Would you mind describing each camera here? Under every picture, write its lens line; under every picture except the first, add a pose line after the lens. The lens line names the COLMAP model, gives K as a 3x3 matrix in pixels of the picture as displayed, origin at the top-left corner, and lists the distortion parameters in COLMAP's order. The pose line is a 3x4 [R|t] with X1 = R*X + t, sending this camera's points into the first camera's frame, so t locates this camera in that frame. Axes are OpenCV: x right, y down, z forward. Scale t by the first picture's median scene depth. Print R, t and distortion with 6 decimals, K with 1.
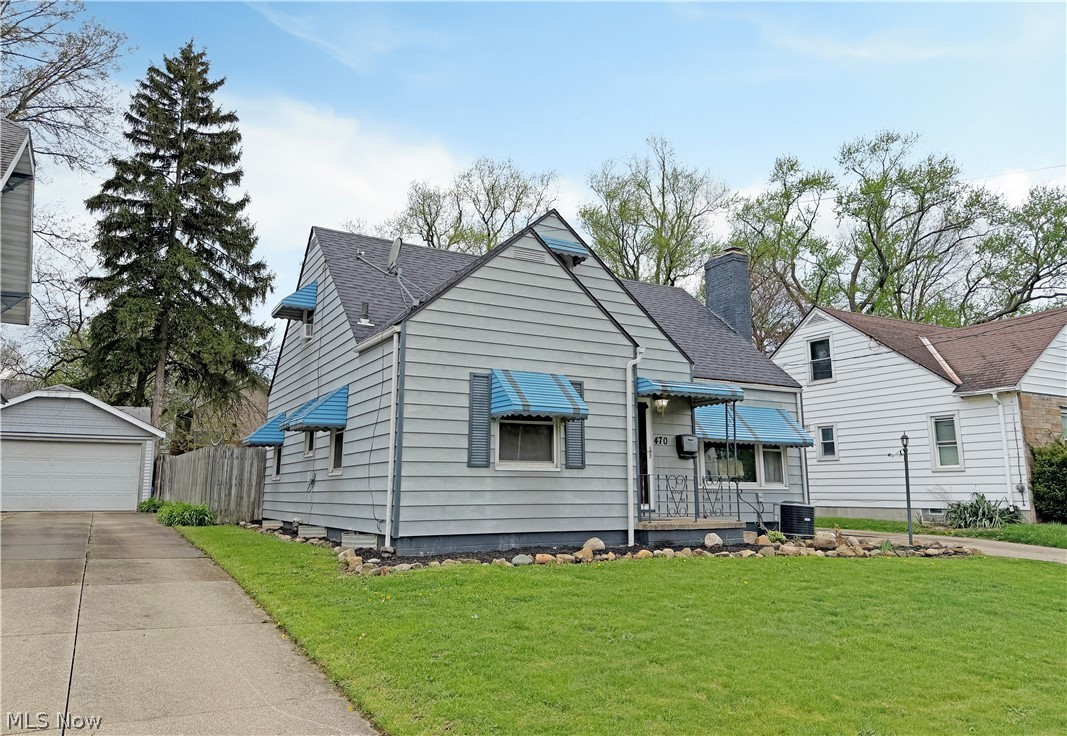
lens RADIAL K [[787.4, 0, 533.2], [0, 787.4, 327.5], [0, 0, 1]] dist [0.034721, -0.004910]
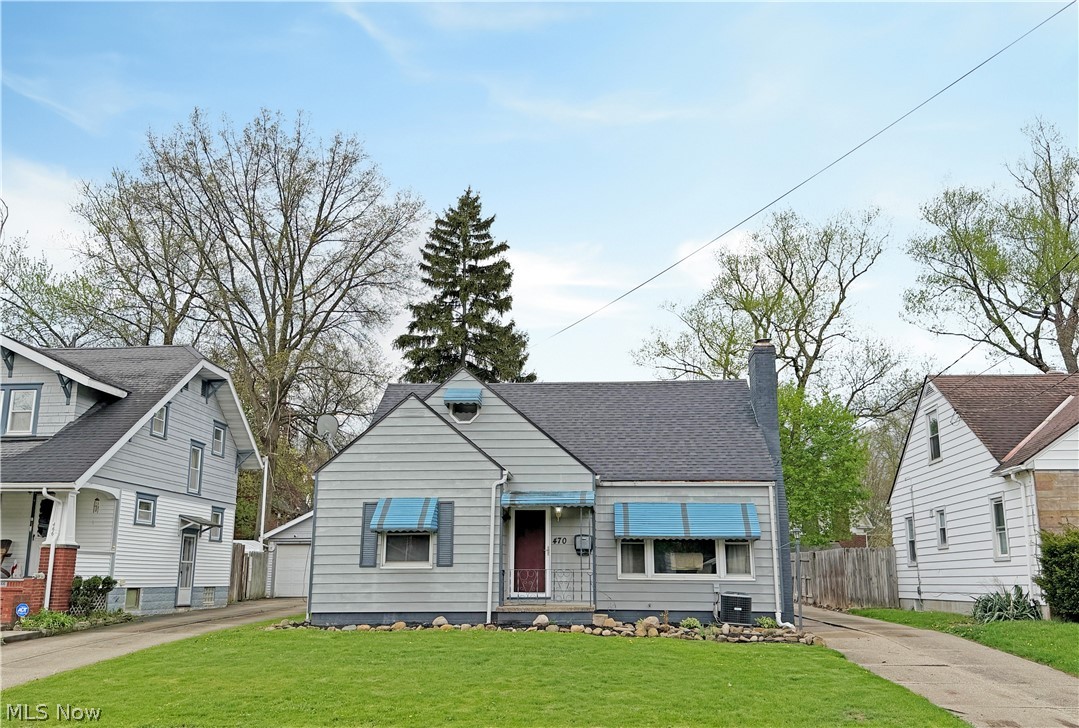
lens RADIAL K [[925.2, 0, 539.5], [0, 925.2, 364.0], [0, 0, 1]] dist [0.068458, -0.000270]
pose [[0.840358, -0.126624, -0.527034, 0.940047], [0.112570, 0.991901, -0.058819, -0.049212], [0.530214, -0.009899, 0.847806, -0.244497]]
